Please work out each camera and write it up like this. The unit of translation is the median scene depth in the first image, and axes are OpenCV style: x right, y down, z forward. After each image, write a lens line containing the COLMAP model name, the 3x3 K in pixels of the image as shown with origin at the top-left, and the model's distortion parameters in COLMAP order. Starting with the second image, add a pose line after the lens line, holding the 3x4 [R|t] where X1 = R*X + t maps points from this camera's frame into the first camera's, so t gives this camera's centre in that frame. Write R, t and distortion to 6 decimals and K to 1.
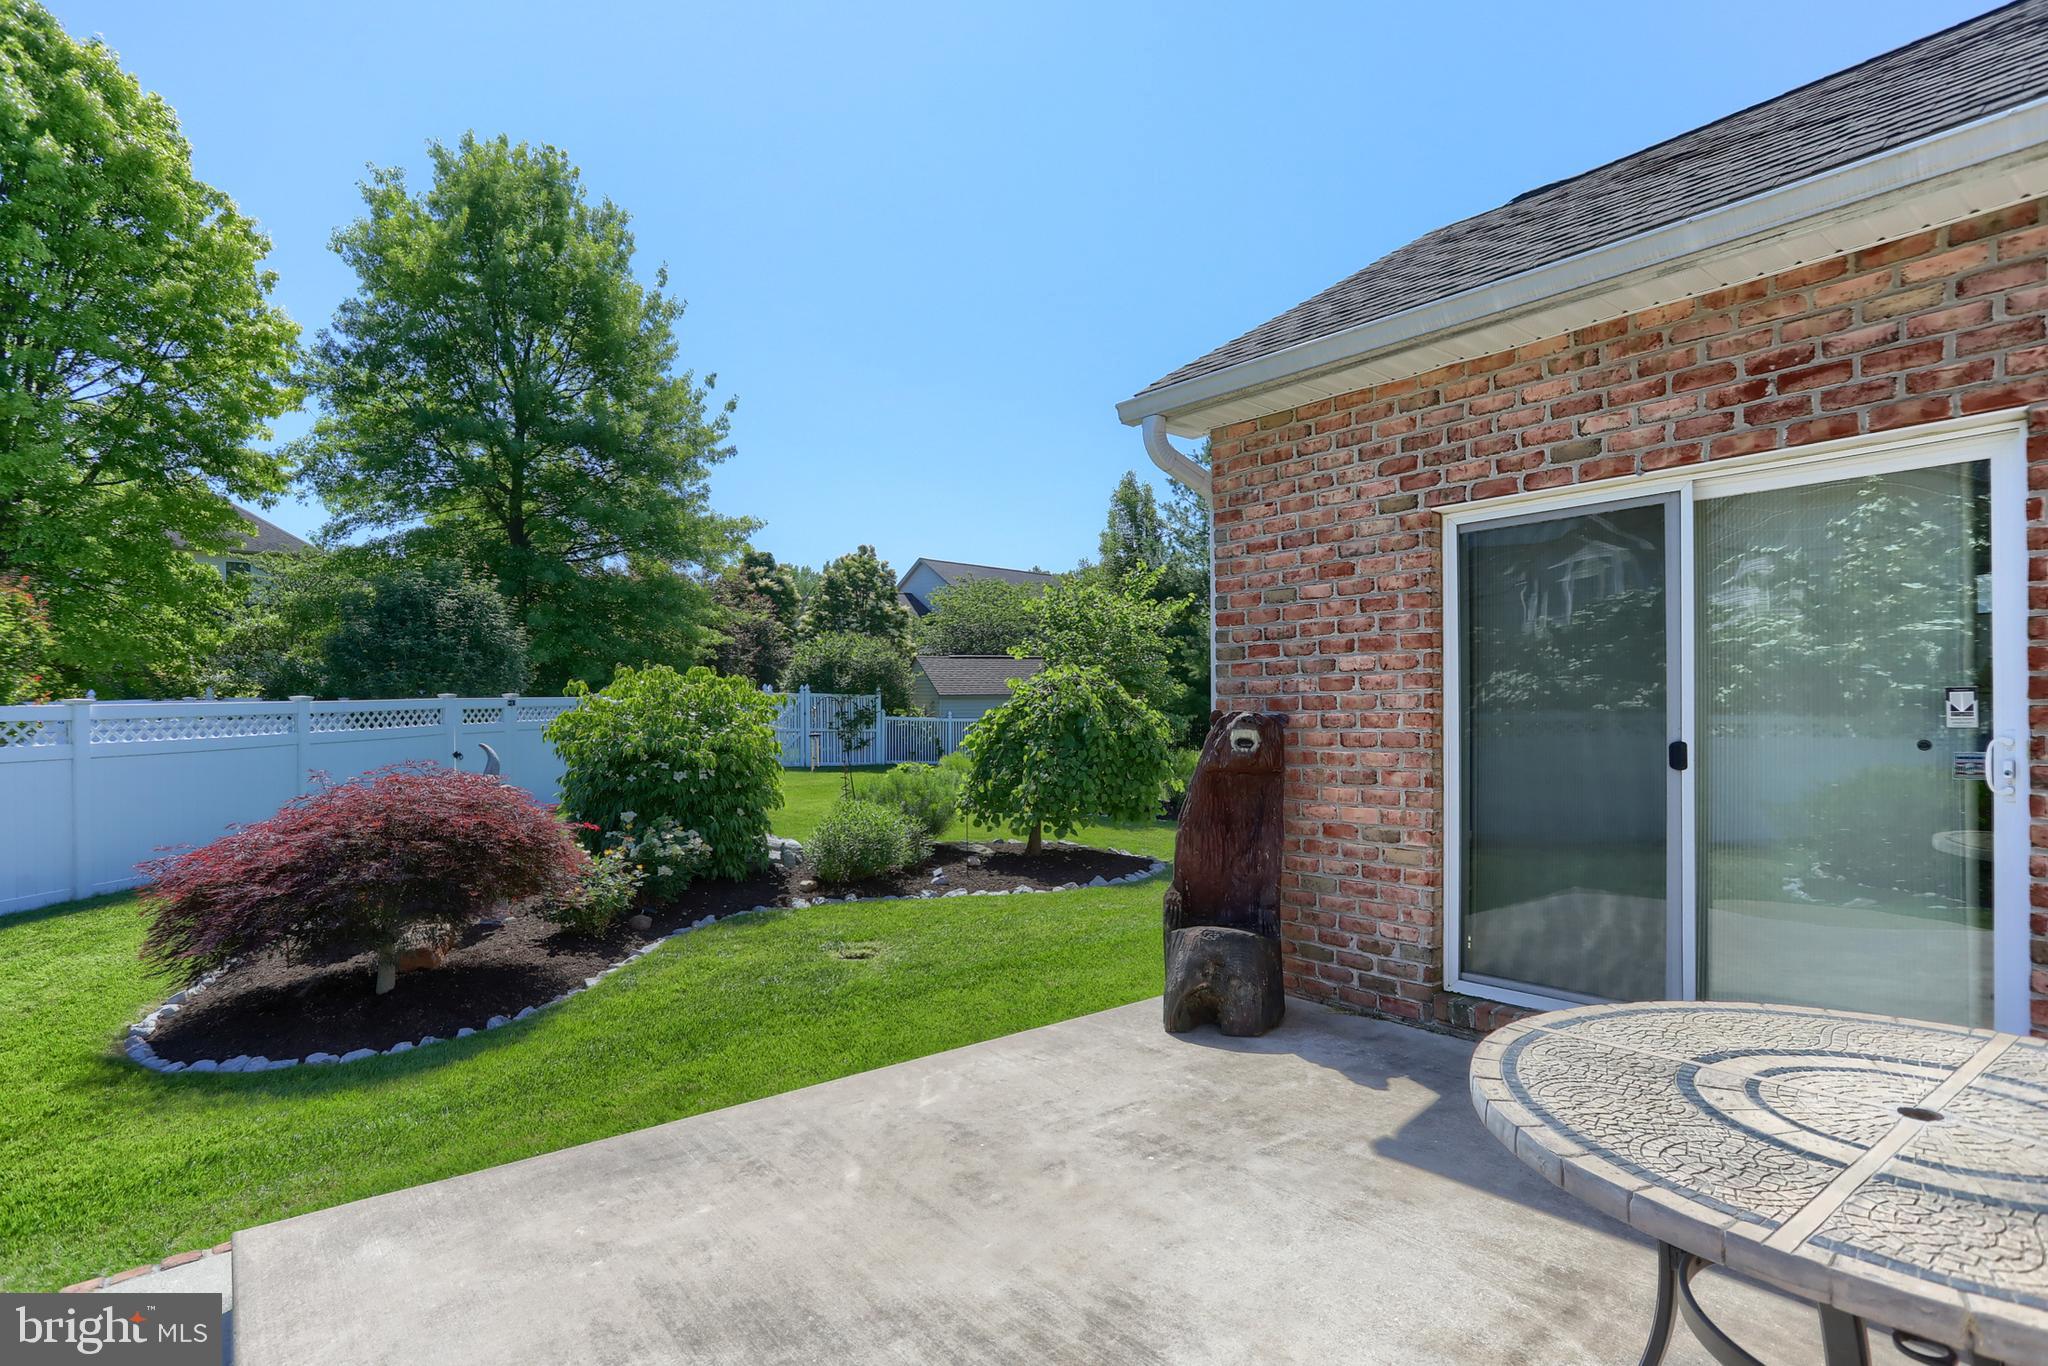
lens RADIAL K [[1031.4, 0, 1004.0], [0, 1031.4, 723.5], [0, 0, 1]] dist [-0.056803, 0.030221]
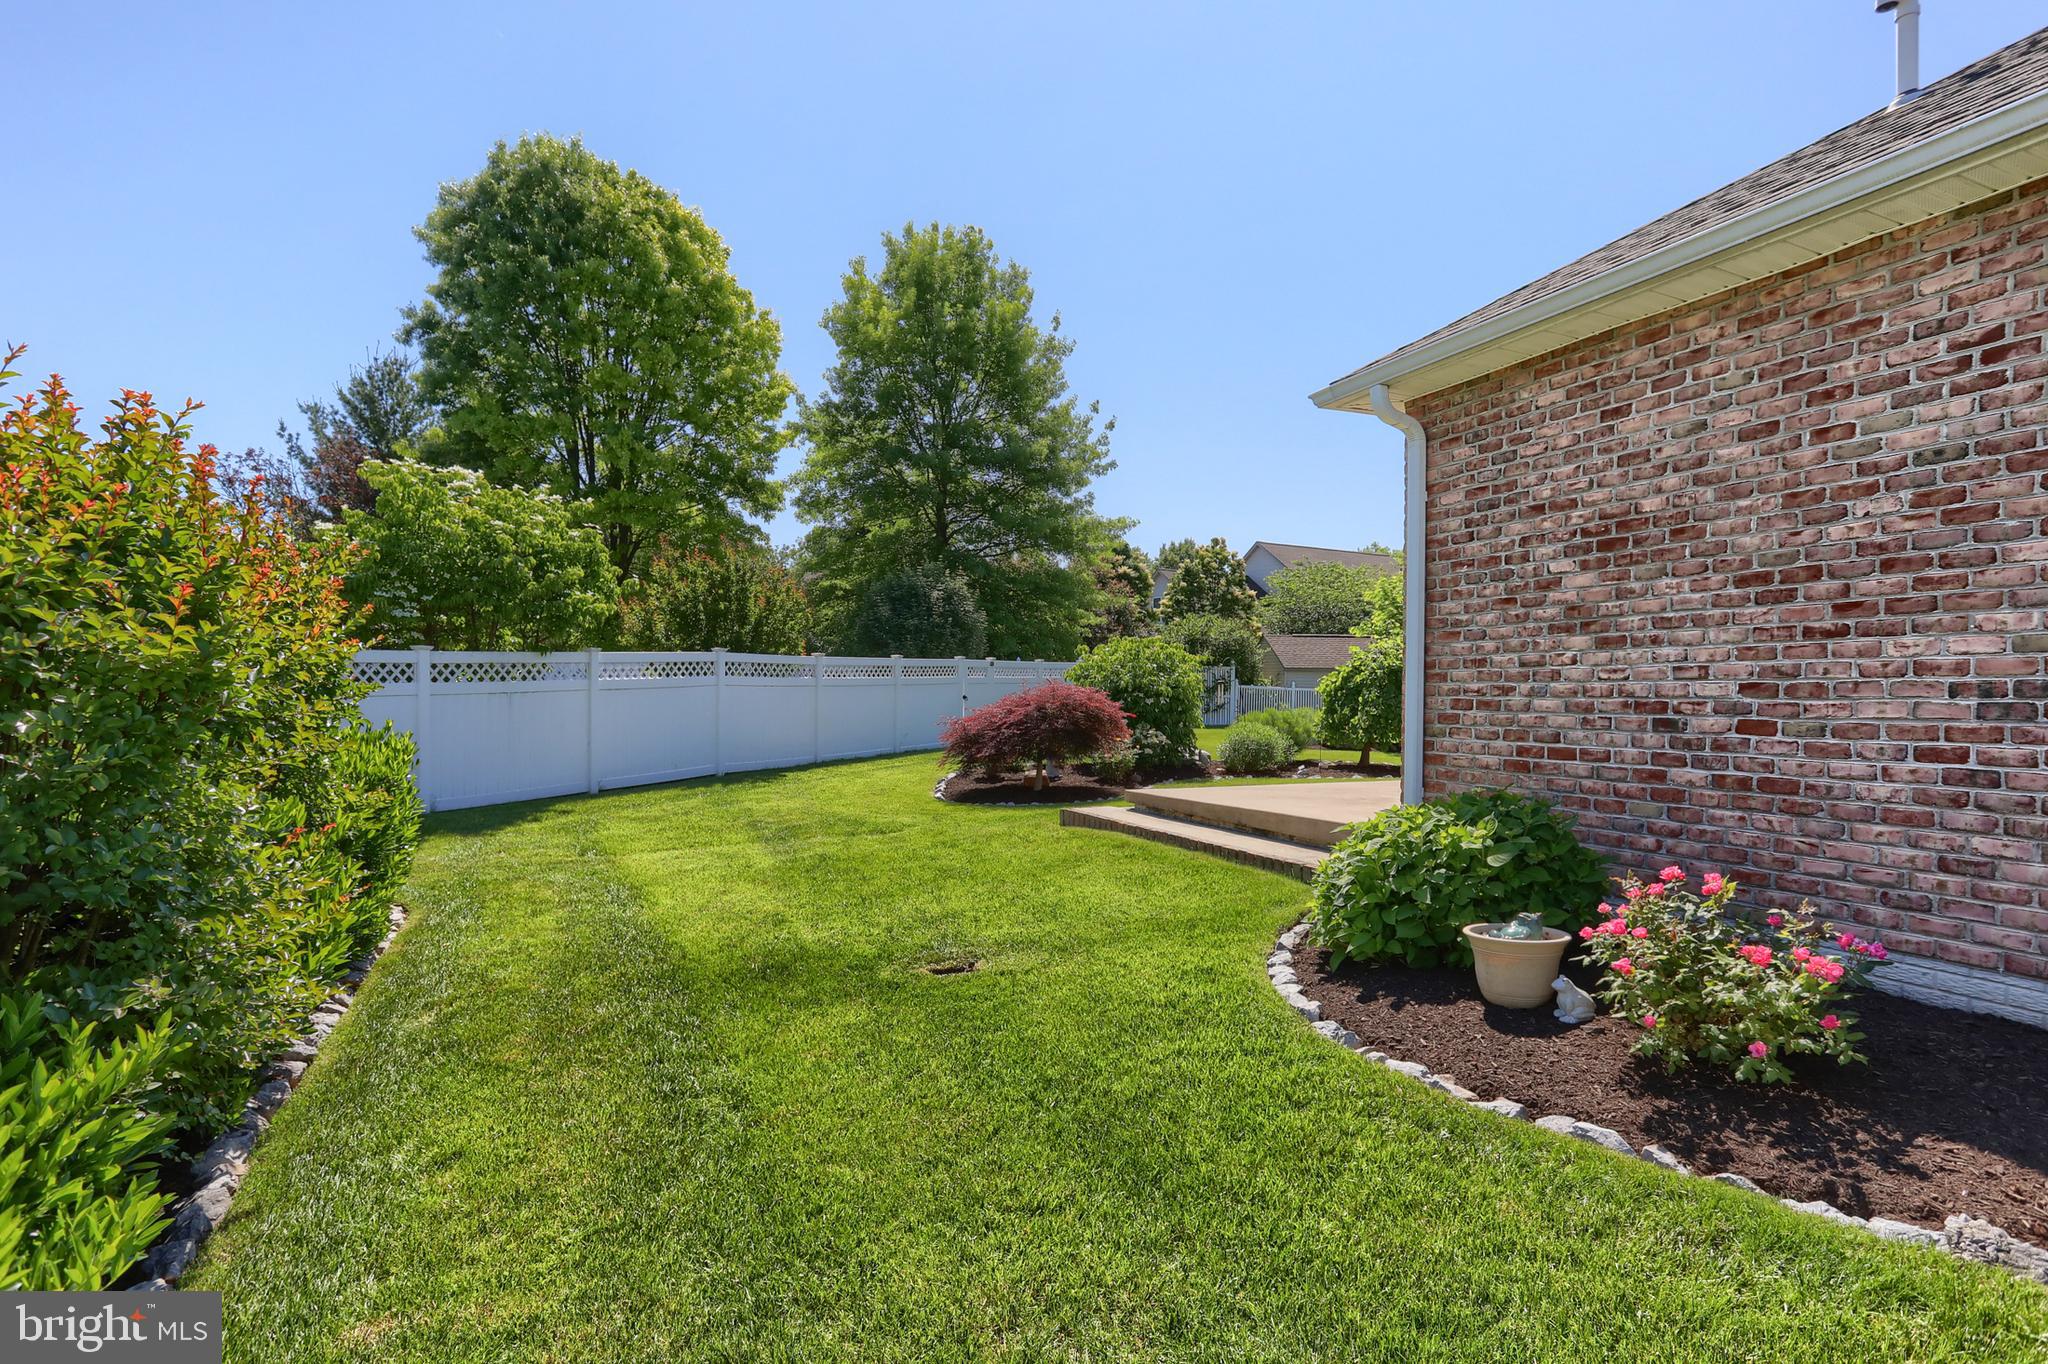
lens RADIAL K [[1105.0, 0, 1014.3], [0, 1105.0, 733.3], [0, 0, 1]] dist [-0.088723, 0.058353]
pose [[0.960104, 0.026467, -0.278388, -0.041327], [-0.020487, 0.999493, 0.024366, 0.125363], [0.278892, -0.017691, 0.960159, -1.591138]]
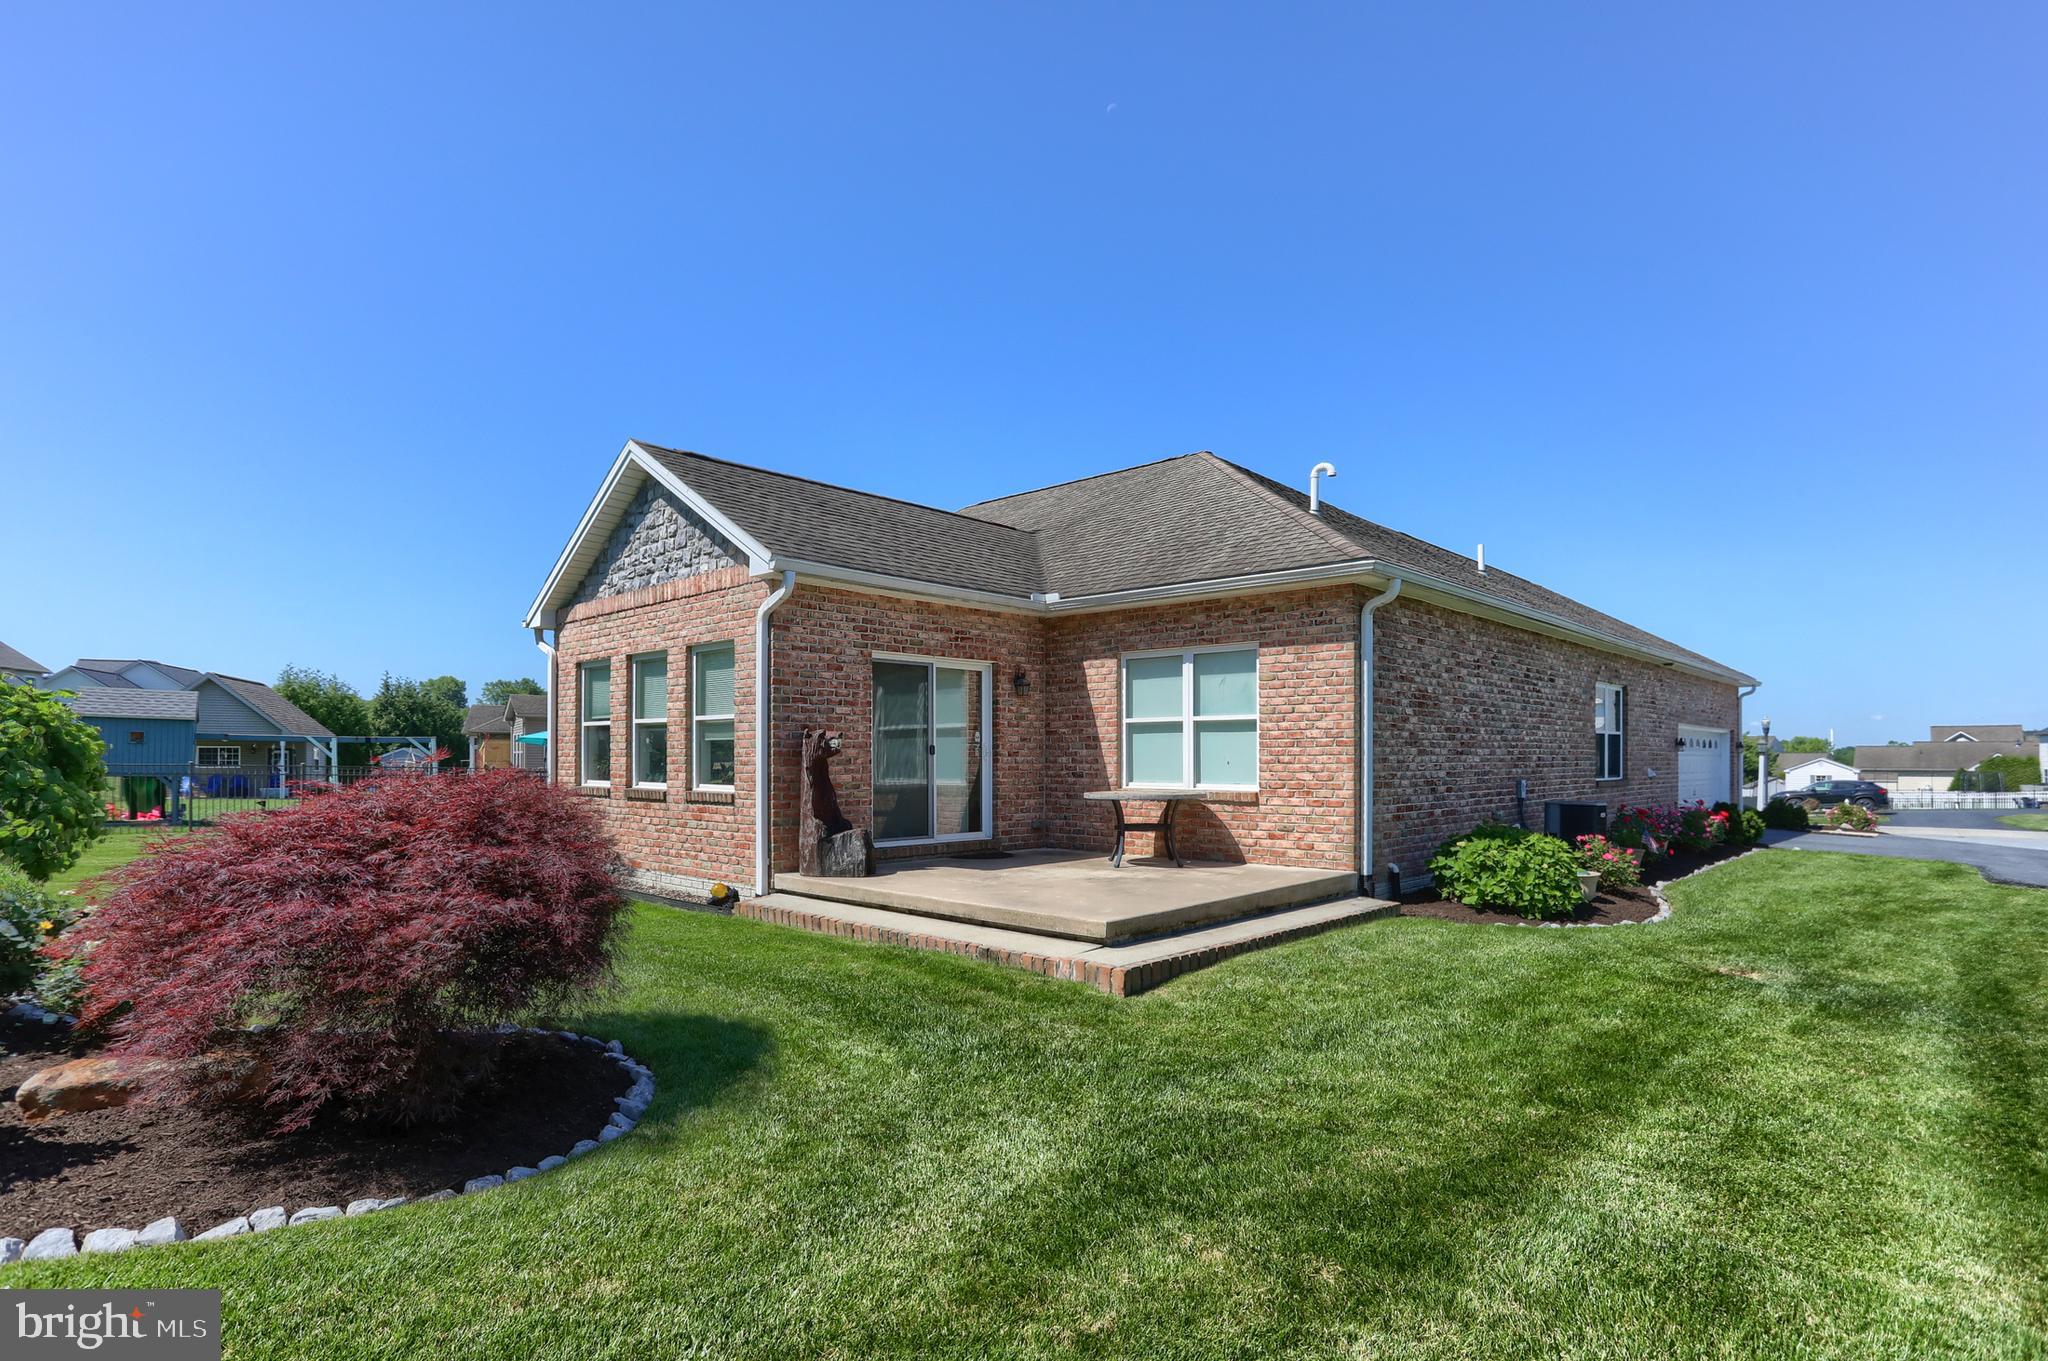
lens RADIAL K [[1050.1, 0, 1040.9], [0, 1050.1, 758.9], [0, 0, 1]] dist [-0.052299, 0.033957]
pose [[-0.159507, 0.008852, 0.987157, -1.891645], [0.011227, 0.999911, -0.007152, 0.064962], [-0.987133, 0.009942, -0.159592, 0.892282]]
